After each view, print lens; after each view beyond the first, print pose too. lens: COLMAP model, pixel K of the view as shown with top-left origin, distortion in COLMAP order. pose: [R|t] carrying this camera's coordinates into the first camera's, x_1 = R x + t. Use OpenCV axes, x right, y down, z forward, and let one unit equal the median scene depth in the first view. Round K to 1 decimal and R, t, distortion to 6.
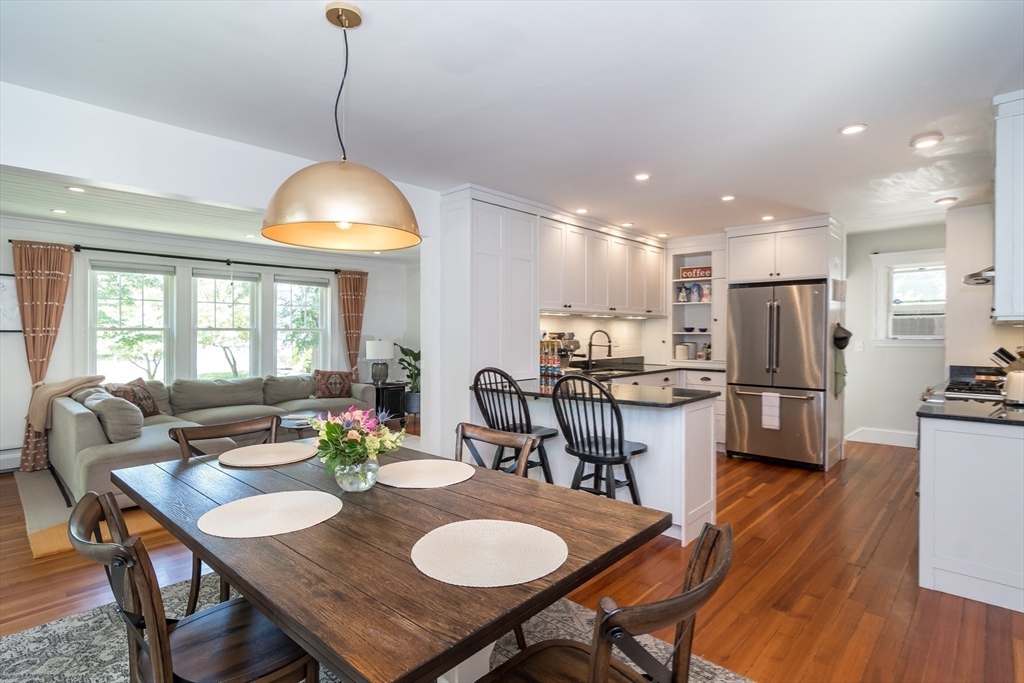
lens RADIAL K [[503.7, 0, 538.4], [0, 503.7, 340.1], [0, 0, 1]] dist [0.004745, -0.000974]
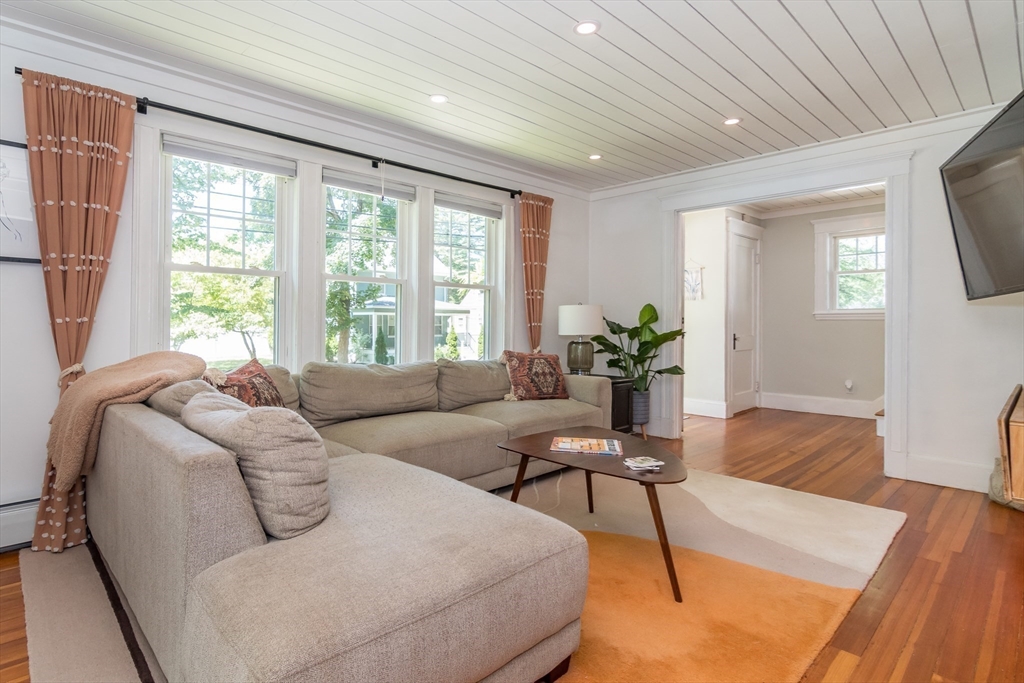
lens RADIAL K [[503.7, 0, 490.7], [0, 503.7, 333.2], [0, 0, 1]] dist [0.004745, -0.000974]
pose [[0.997291, 0.008906, -0.073016, -0.528192], [-0.008601, 0.999953, 0.004480, 0.045733], [0.073052, -0.003840, 0.997321, 0.521582]]
